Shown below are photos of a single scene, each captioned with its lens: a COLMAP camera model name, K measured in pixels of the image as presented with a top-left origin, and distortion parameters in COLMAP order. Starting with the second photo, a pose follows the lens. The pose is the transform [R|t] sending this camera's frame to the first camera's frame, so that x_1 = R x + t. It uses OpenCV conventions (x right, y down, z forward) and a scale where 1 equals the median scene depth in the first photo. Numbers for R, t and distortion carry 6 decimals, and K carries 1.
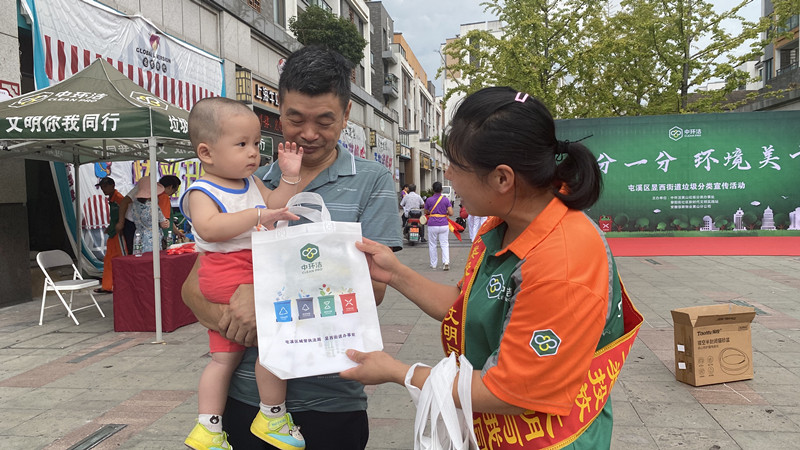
lens RADIAL K [[606.3, 0, 396.0], [0, 606.3, 221.3], [0, 0, 1]] dist [0.012696, 0.000612]
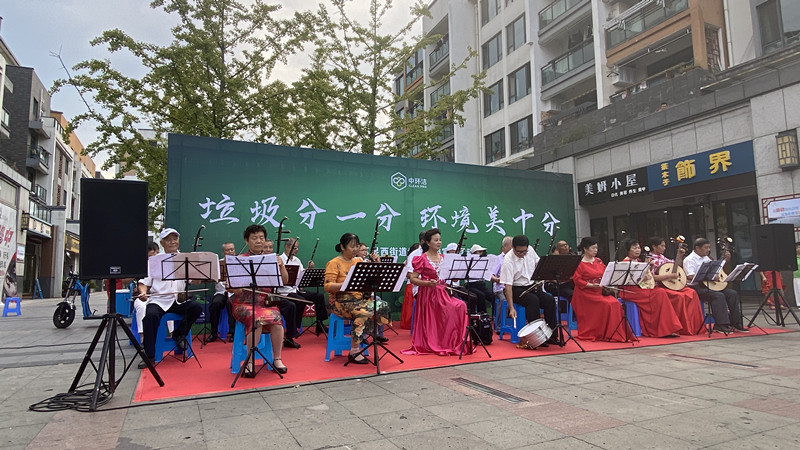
lens RADIAL K [[480.7, 0, 398.2], [0, 480.7, 223.3], [0, 0, 1]] dist [-0.003962, -0.001954]
pose [[0.820501, 0.075237, 0.566672, 0.125743], [0.025541, 0.985486, -0.167825, 0.006814], [-0.571074, 0.152174, 0.806671, 0.527115]]
